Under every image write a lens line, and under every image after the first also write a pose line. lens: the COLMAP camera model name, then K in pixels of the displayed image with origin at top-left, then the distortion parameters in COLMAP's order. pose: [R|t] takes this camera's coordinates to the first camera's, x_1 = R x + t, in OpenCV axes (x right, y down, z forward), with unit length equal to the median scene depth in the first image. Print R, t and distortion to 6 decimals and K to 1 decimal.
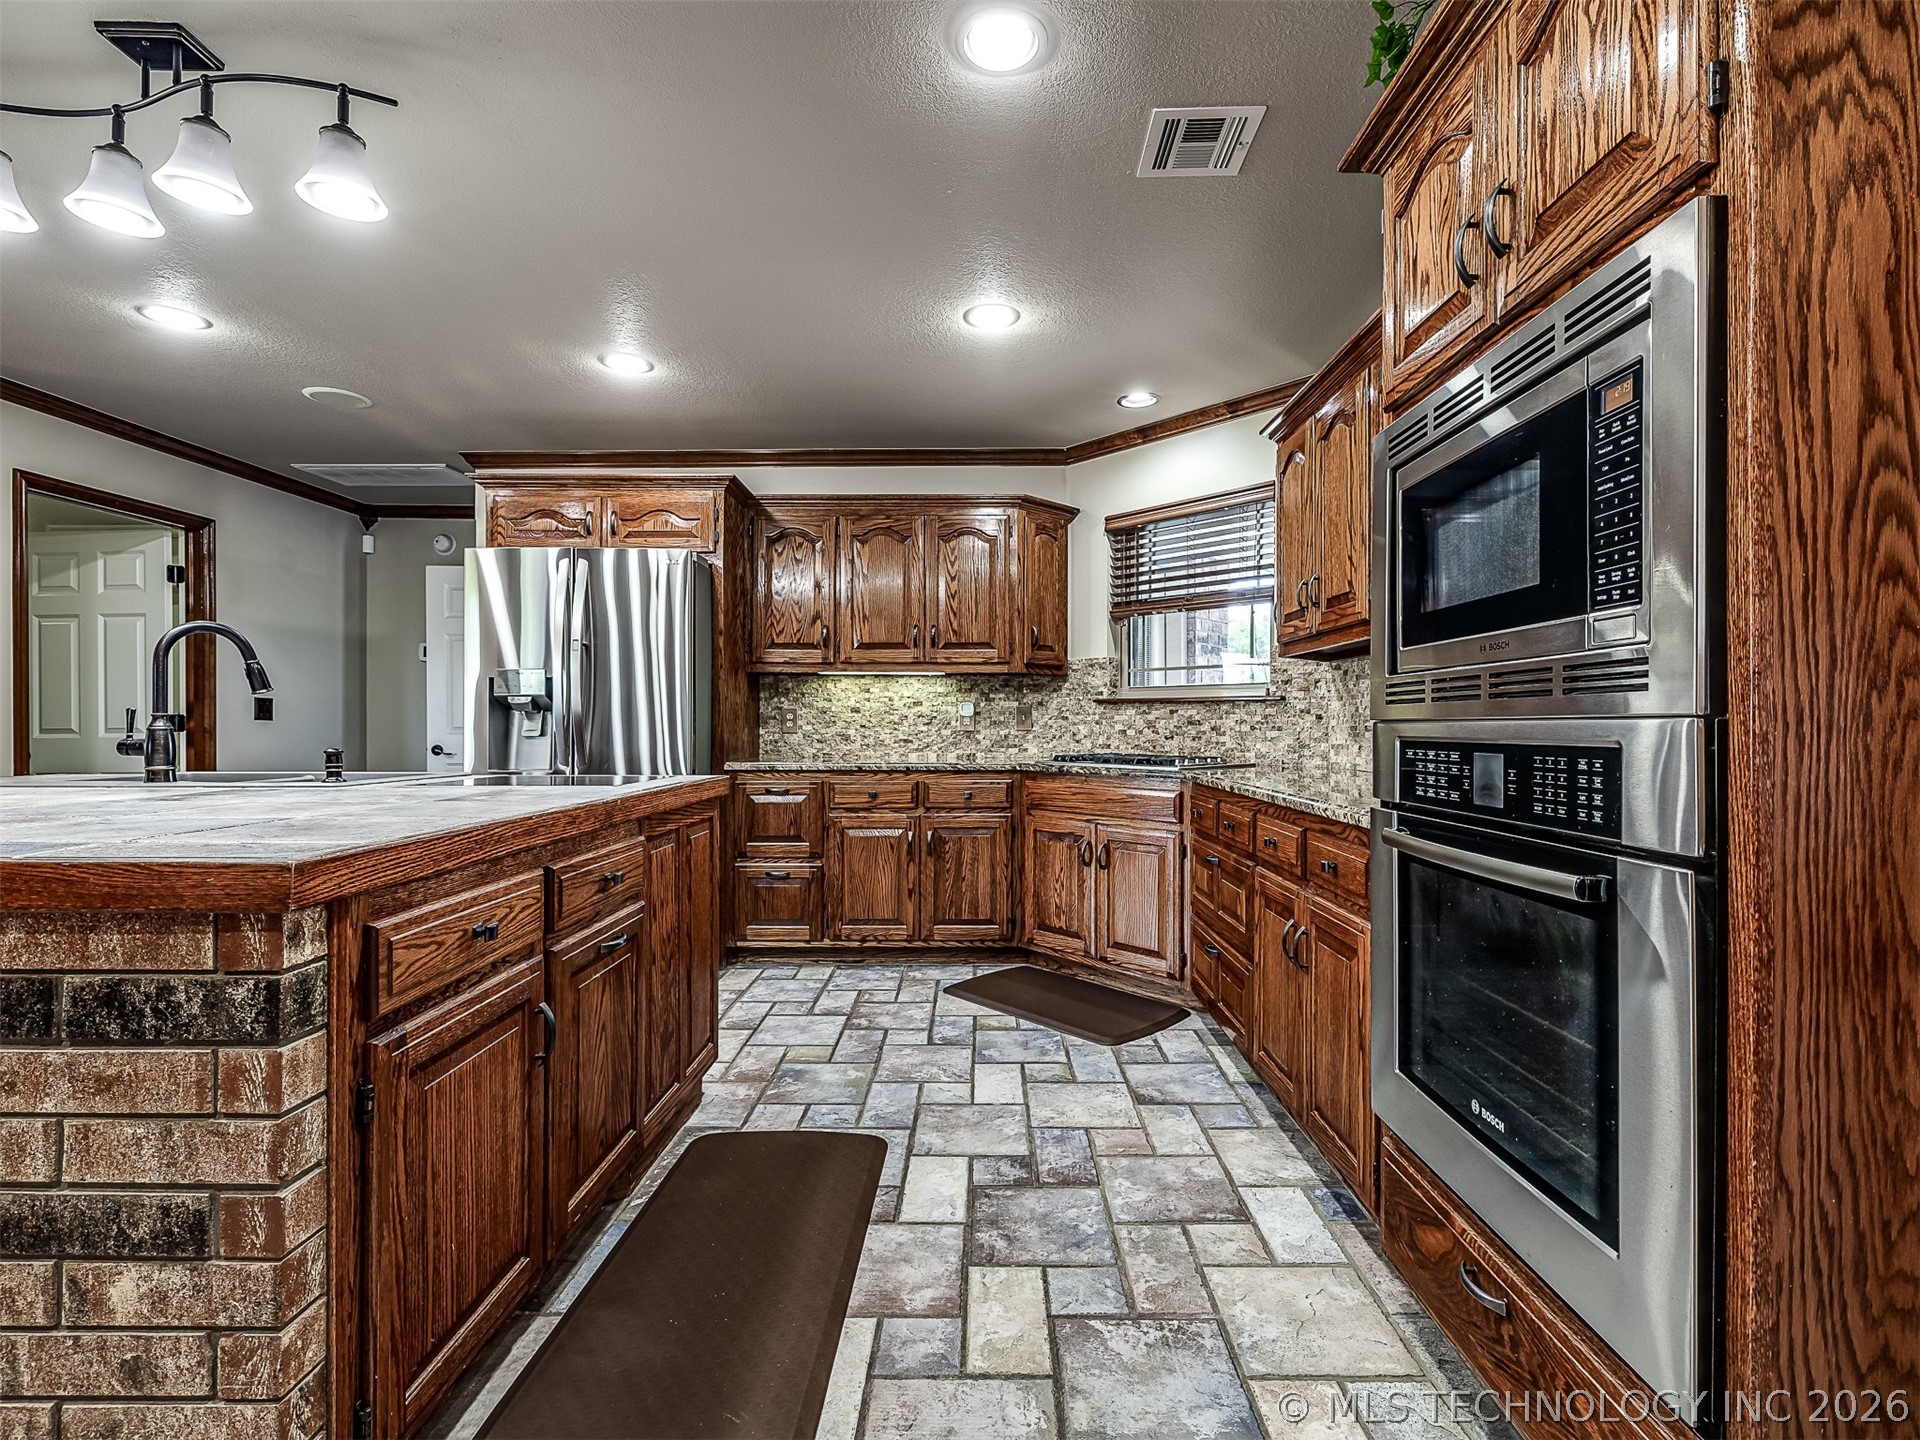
lens RADIAL K [[901.0, 0, 976.2], [0, 901.0, 722.1], [0, 0, 1]] dist [0.003386, -0.000306]
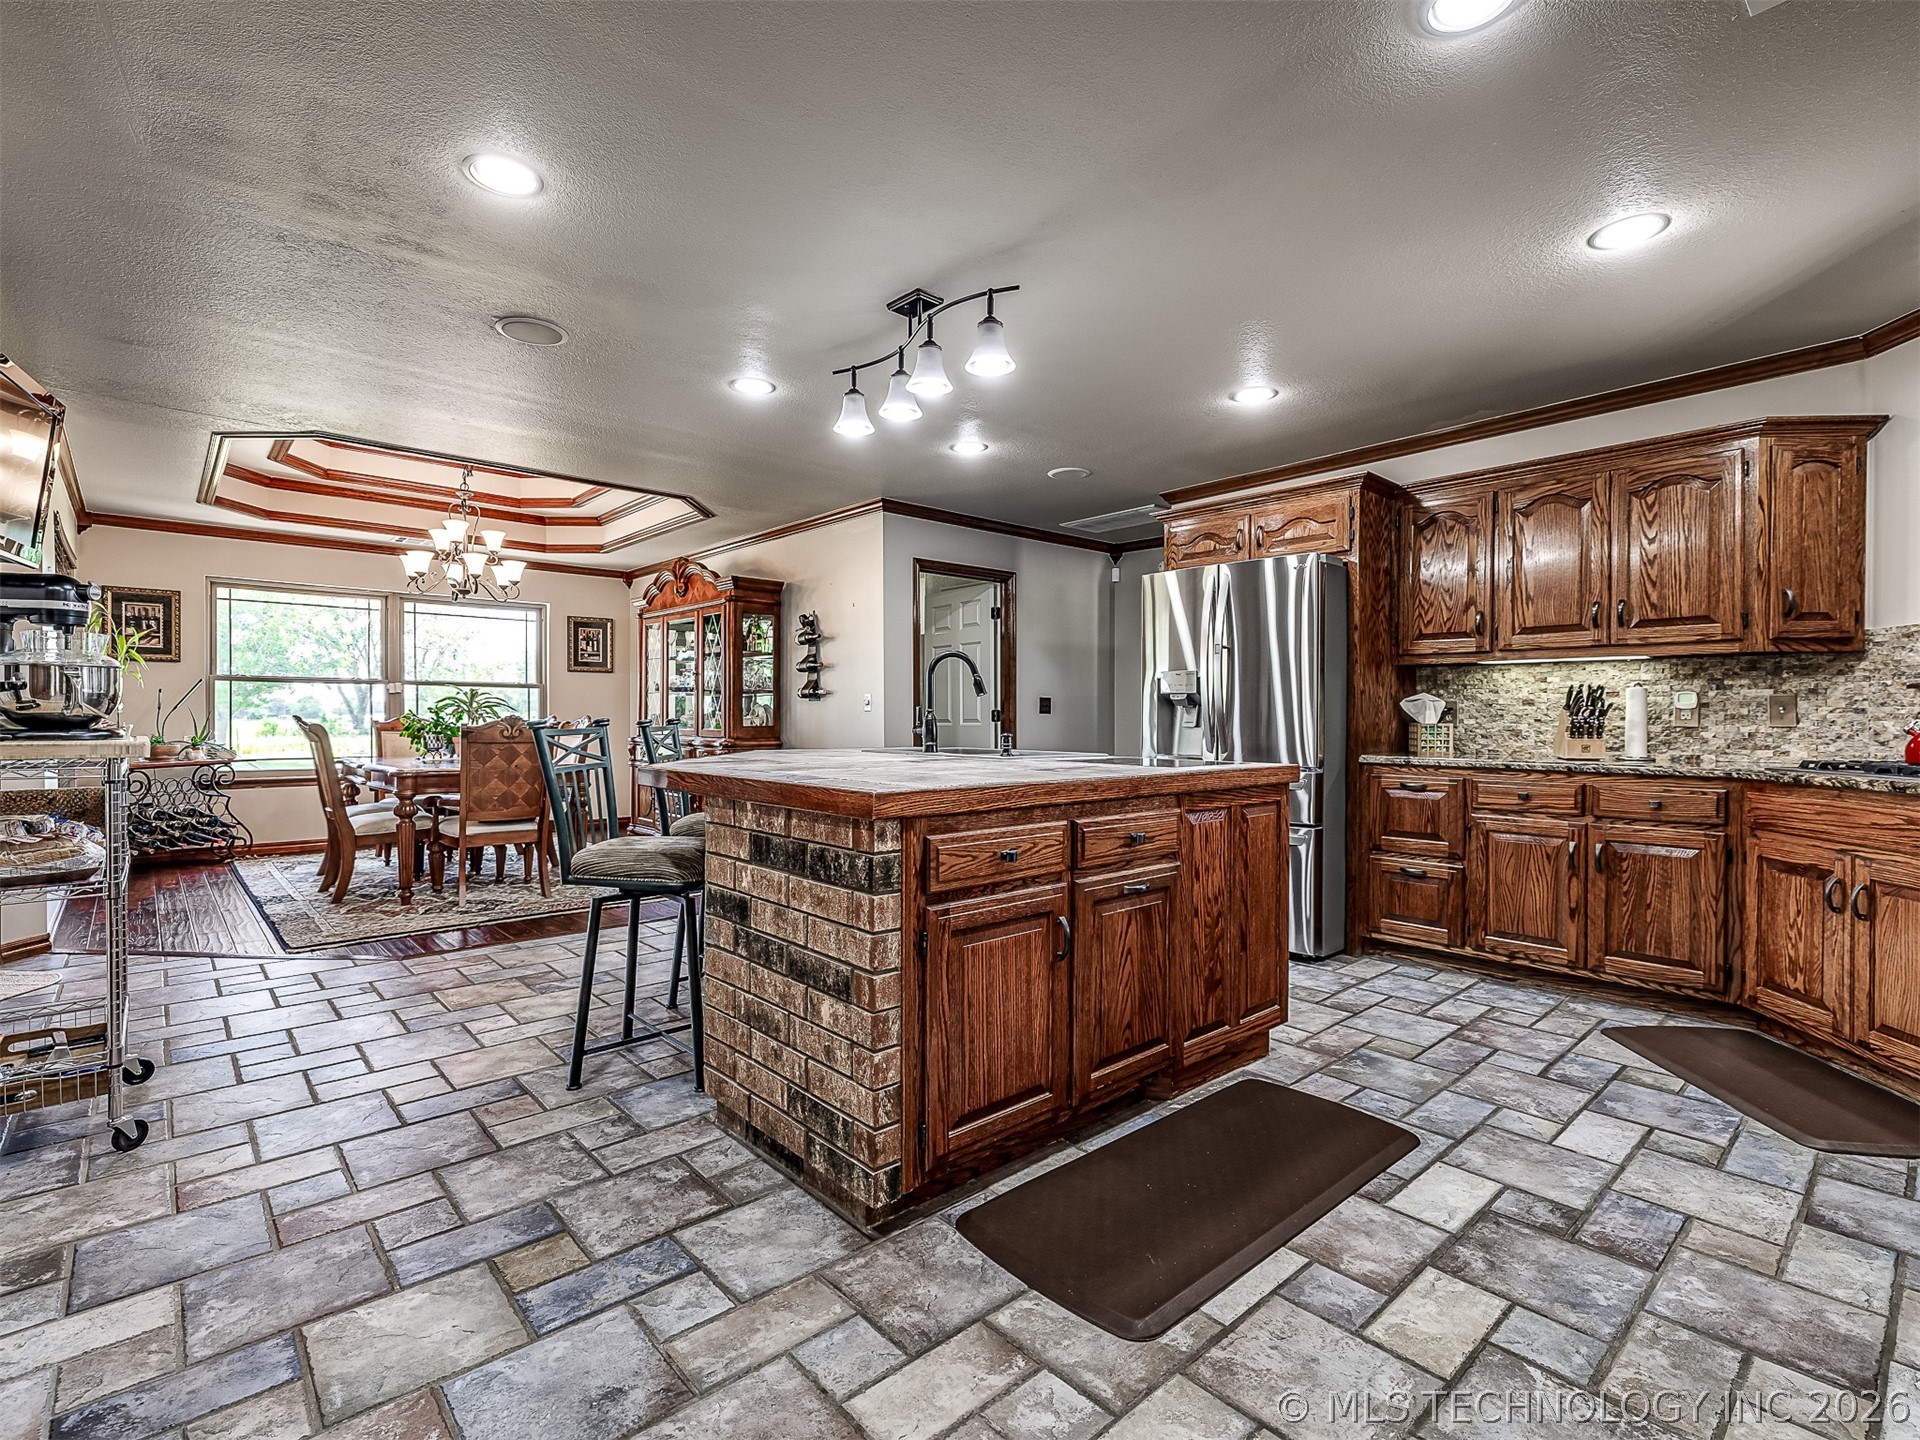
lens RADIAL K [[901.0, 0, 962.7], [0, 901.0, 723.3], [0, 0, 1]] dist [0.003386, -0.000306]
pose [[0.672057, 0.008247, -0.740453, 0.251099], [-0.001588, 0.999952, 0.009695, -0.000226], [0.740498, -0.005340, 0.672038, -0.027065]]
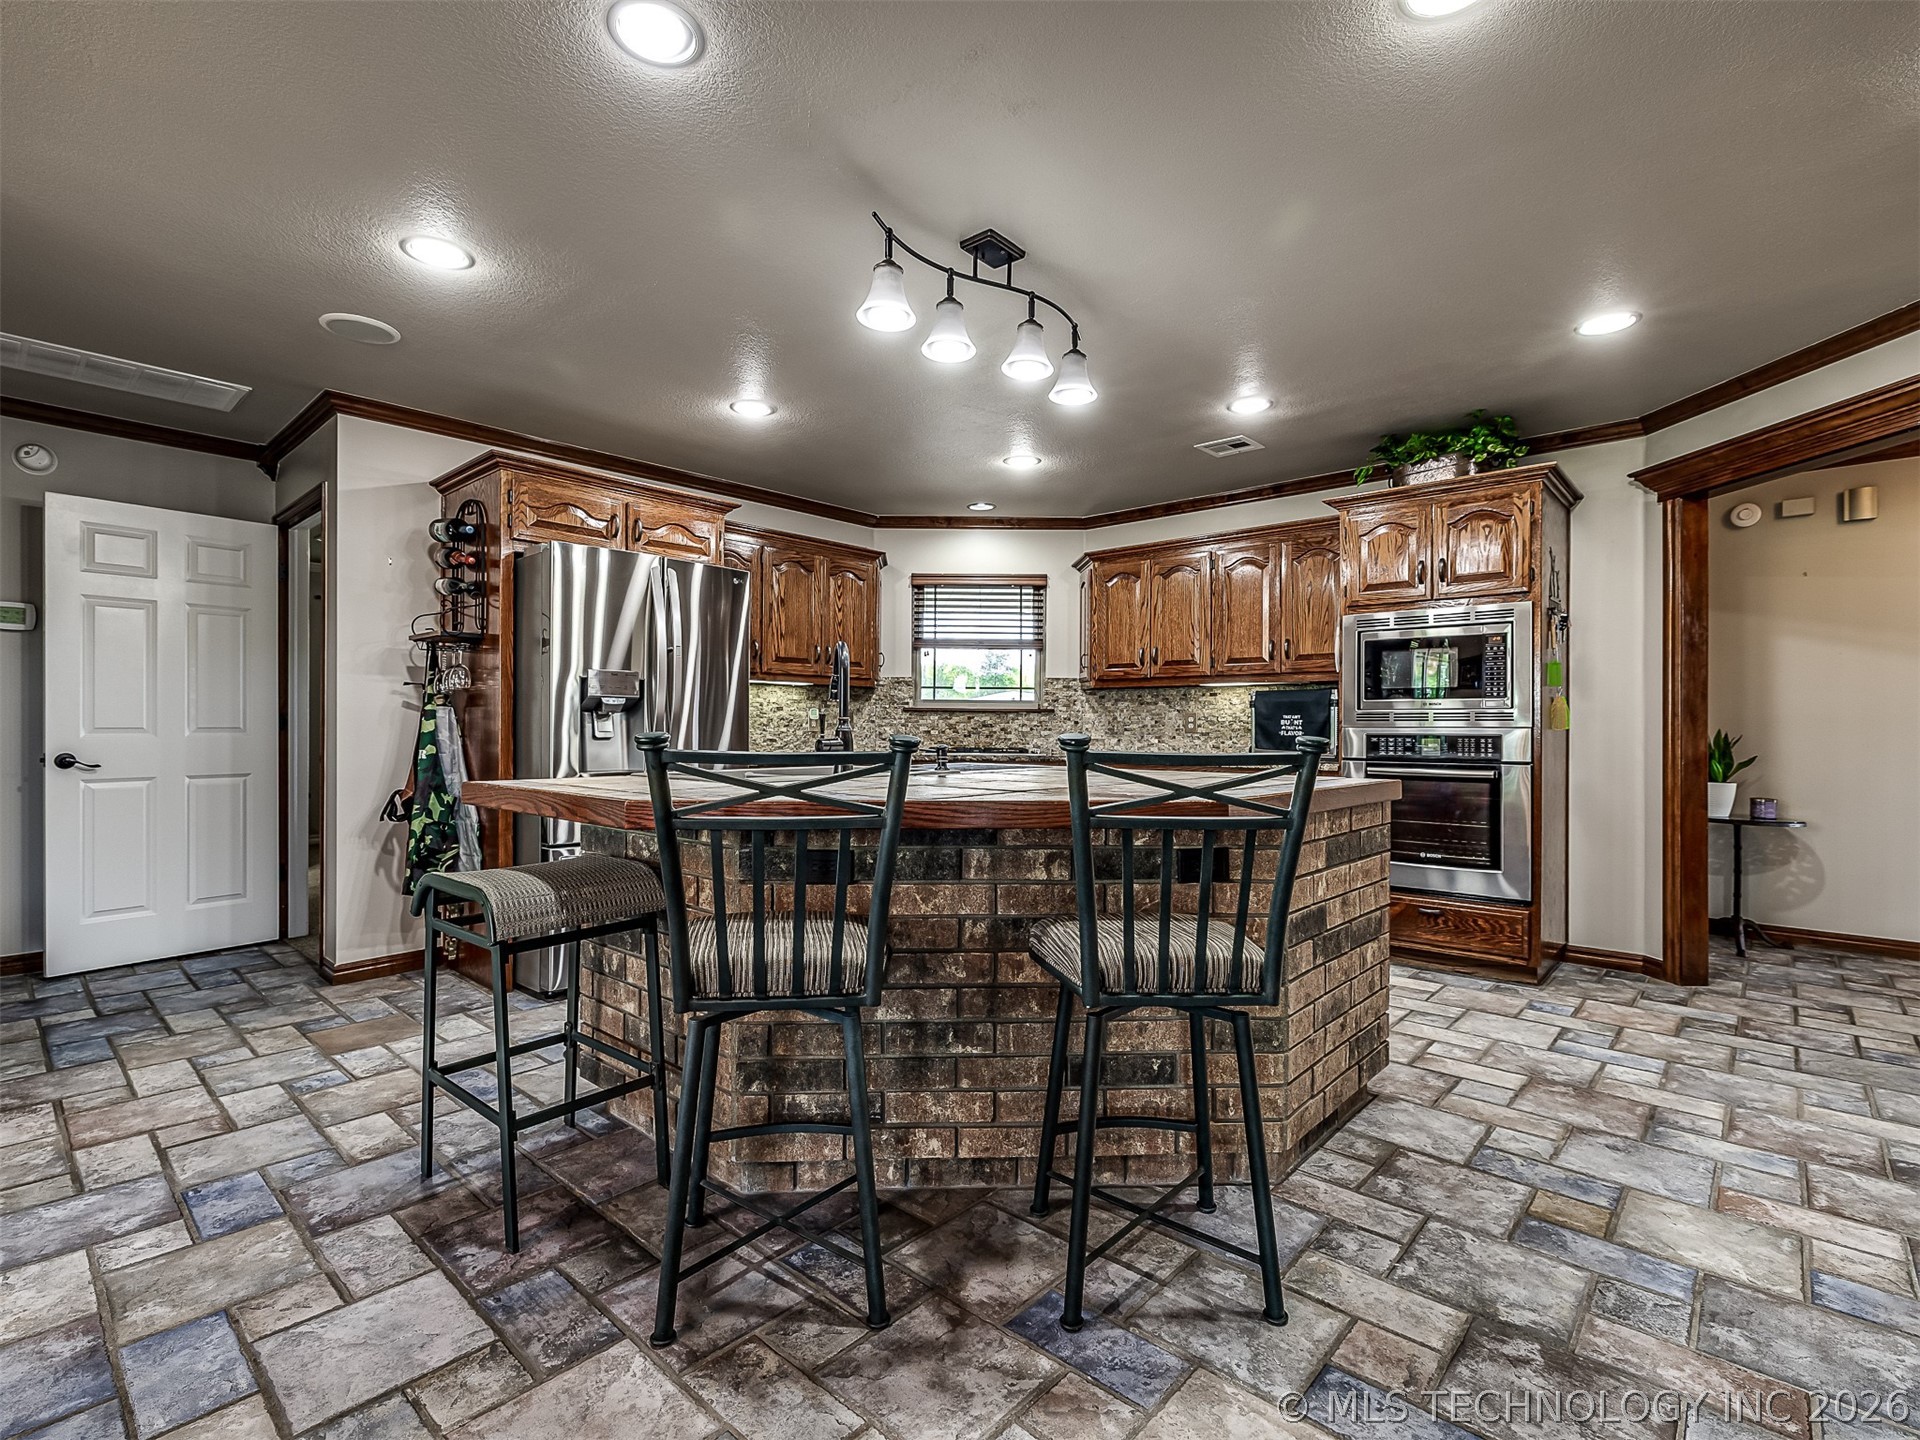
lens RADIAL K [[901.0, 0, 956.0], [0, 901.0, 720.3], [0, 0, 1]] dist [0.003386, -0.000306]
pose [[0.669995, 0.007675, 0.742326, -1.306160], [-0.005130, 0.999971, -0.005709, 0.000964], [-0.742348, 0.000017, 0.670015, 0.061695]]
